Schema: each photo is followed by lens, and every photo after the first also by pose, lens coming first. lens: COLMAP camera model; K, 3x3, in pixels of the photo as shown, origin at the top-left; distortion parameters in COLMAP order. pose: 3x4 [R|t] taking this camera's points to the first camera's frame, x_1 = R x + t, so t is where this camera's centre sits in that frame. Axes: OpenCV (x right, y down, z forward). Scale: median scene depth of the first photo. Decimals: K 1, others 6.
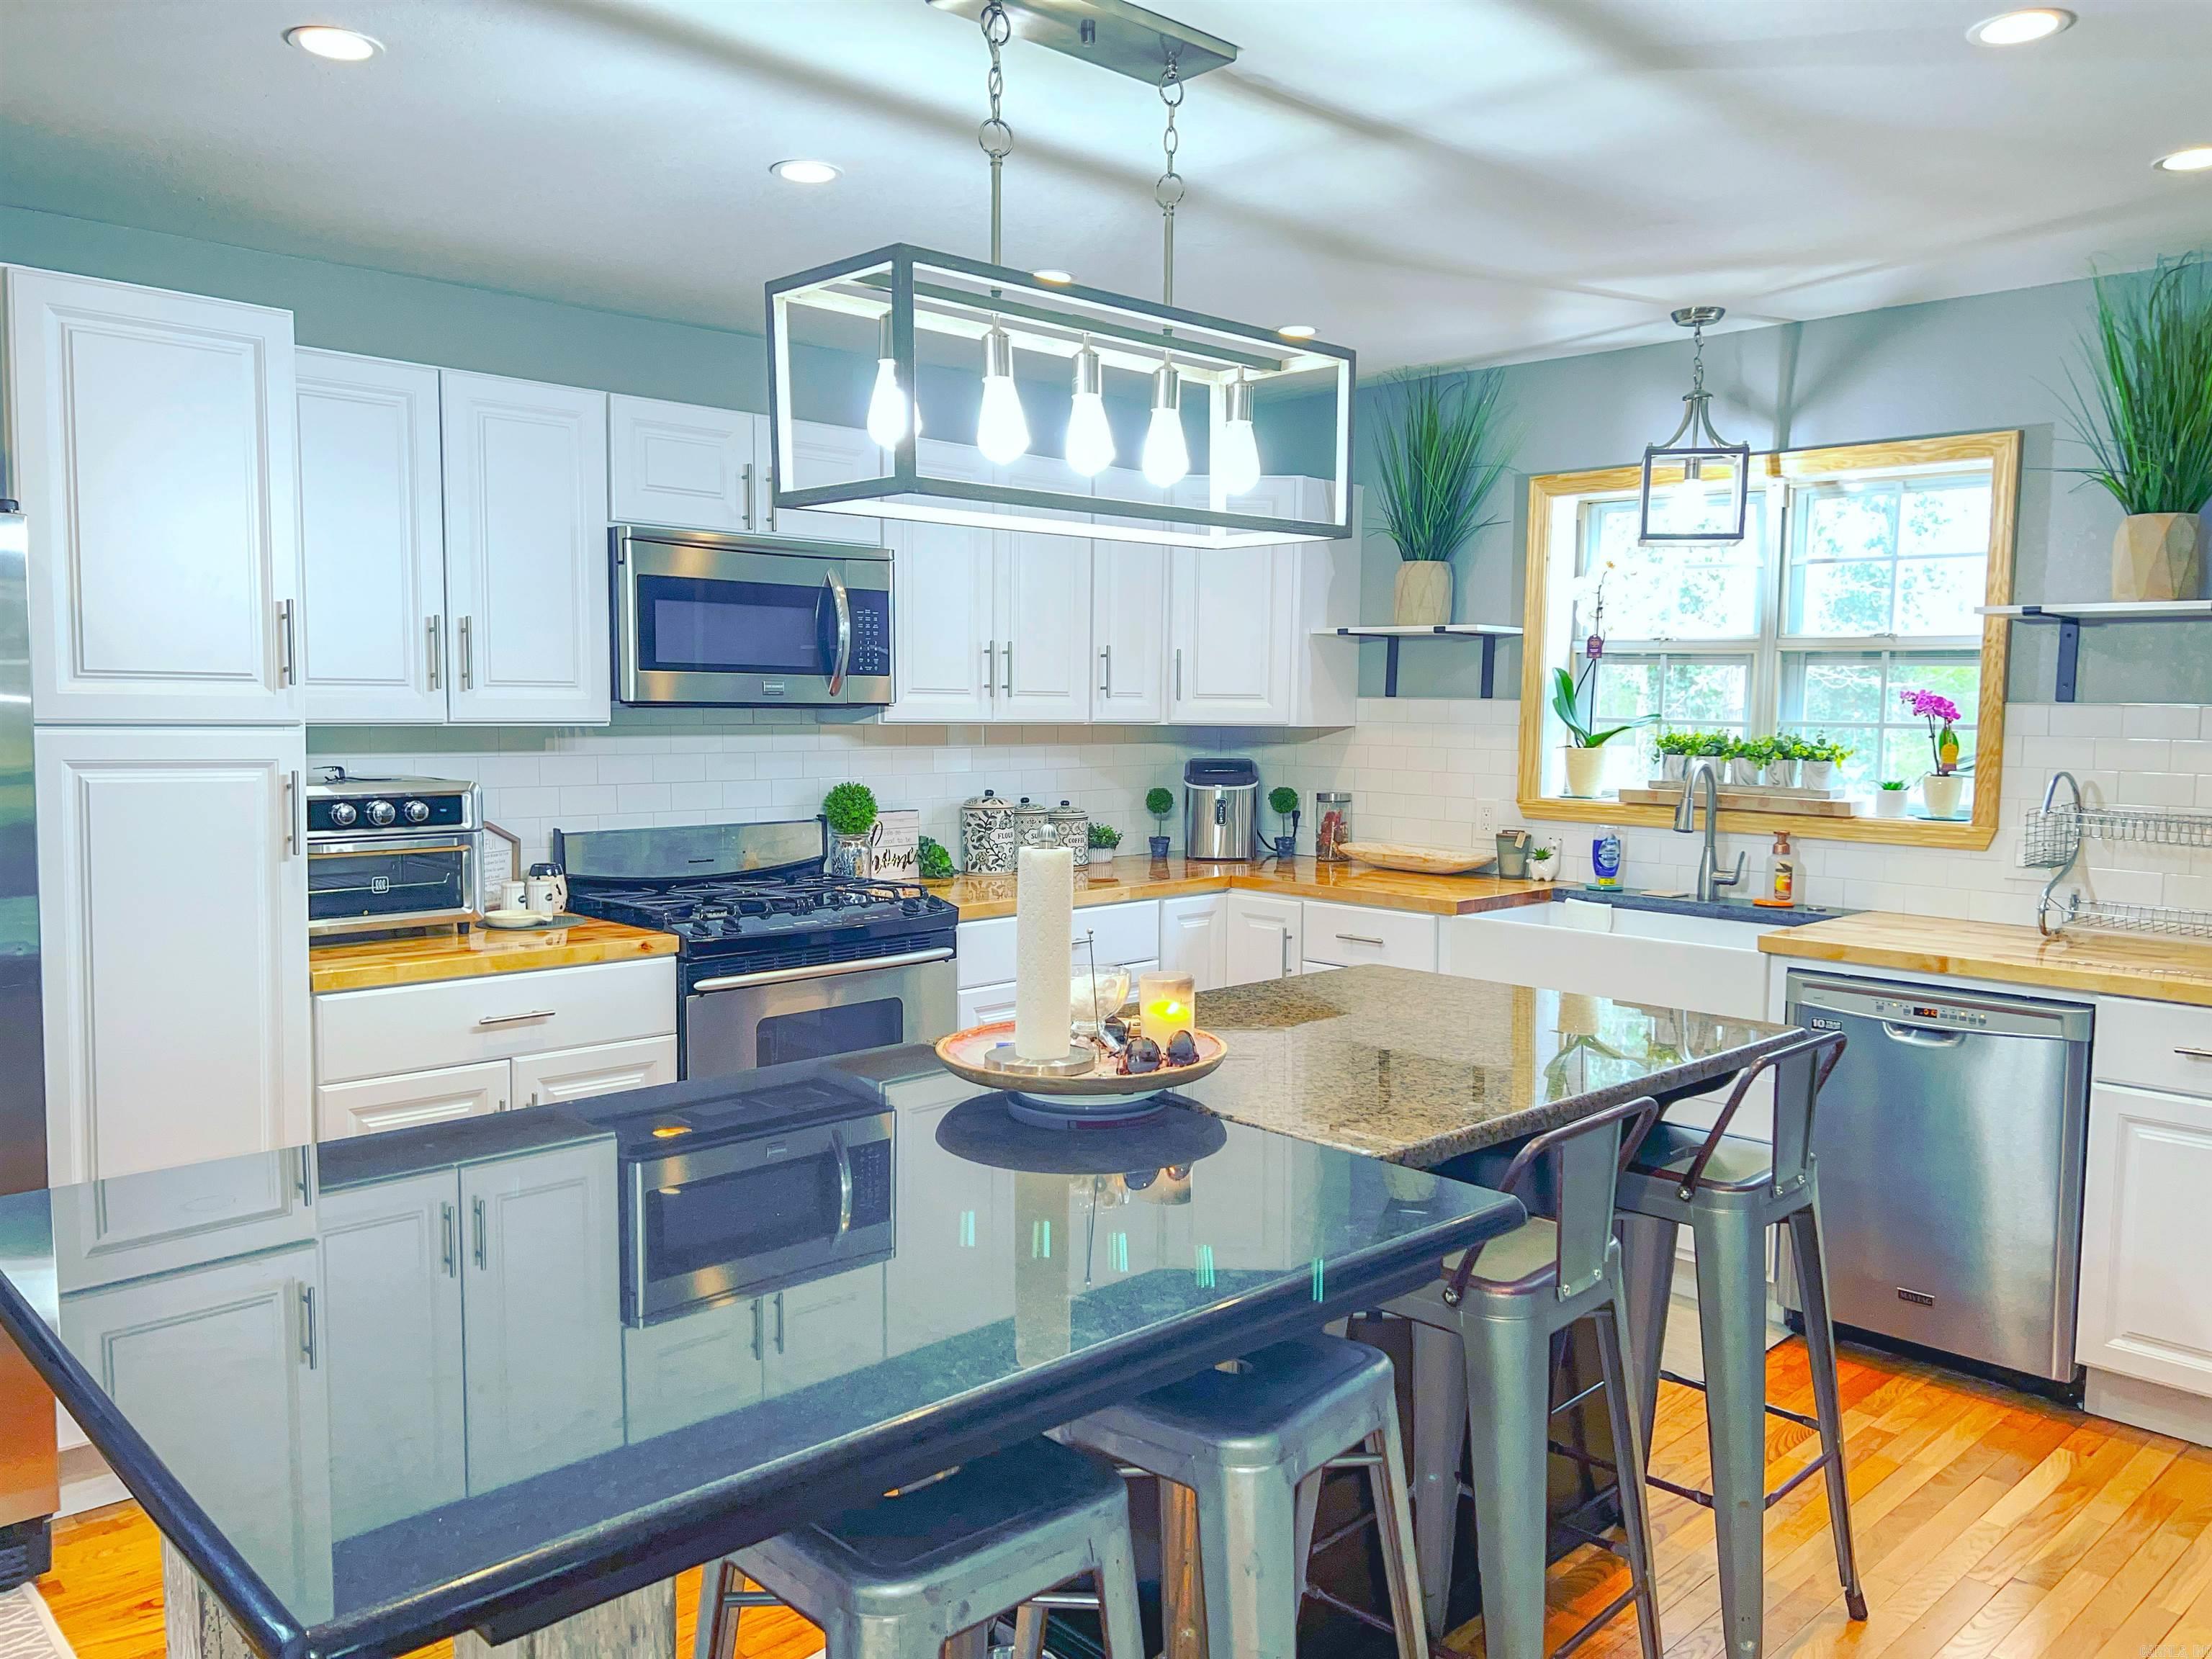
lens RADIAL K [[1665.1, 0, 1106.0], [0, 1665.1, 829.5], [0, 0, 1]] dist [0.005243, 0.003189]
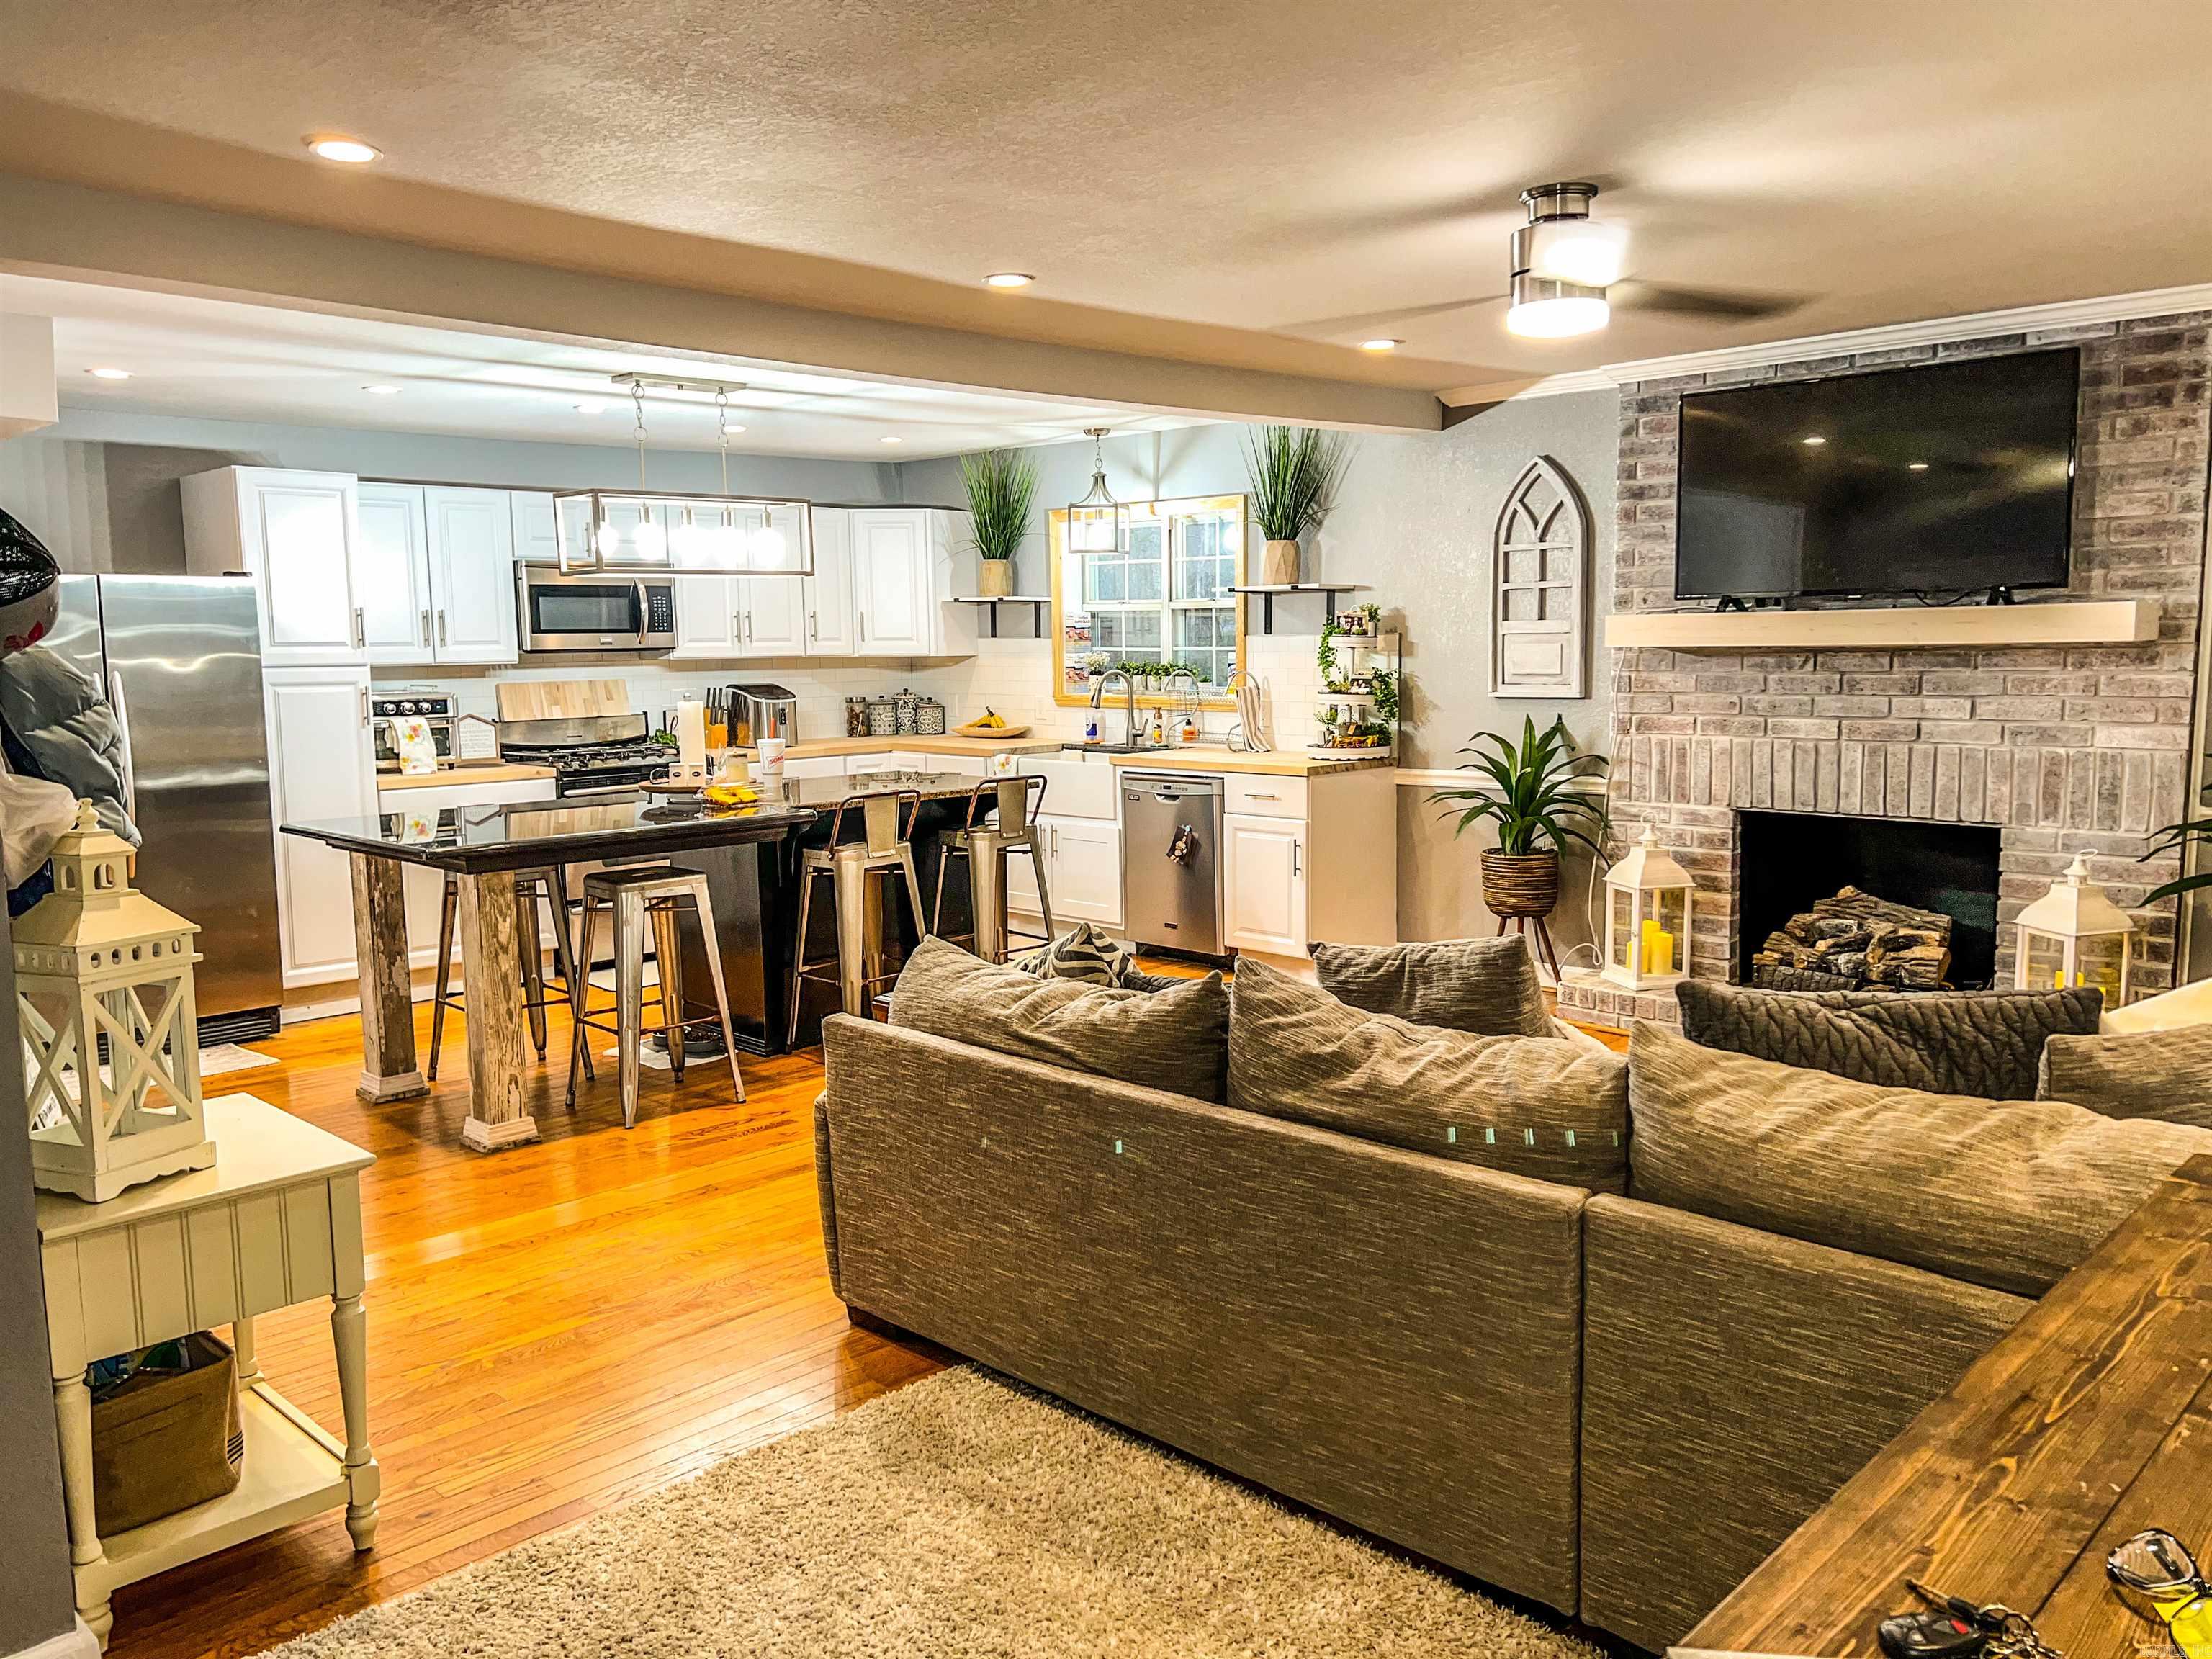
lens RADIAL K [[1665.1, 0, 1106.0], [0, 1665.1, 829.5], [0, 0, 1]] dist [0.005243, 0.003189]
pose [[0.998717, -0.027329, 0.042640, 0.298107], [0.025578, 0.998829, 0.041065, 0.068650], [-0.043712, -0.039922, 0.998246, -0.973632]]
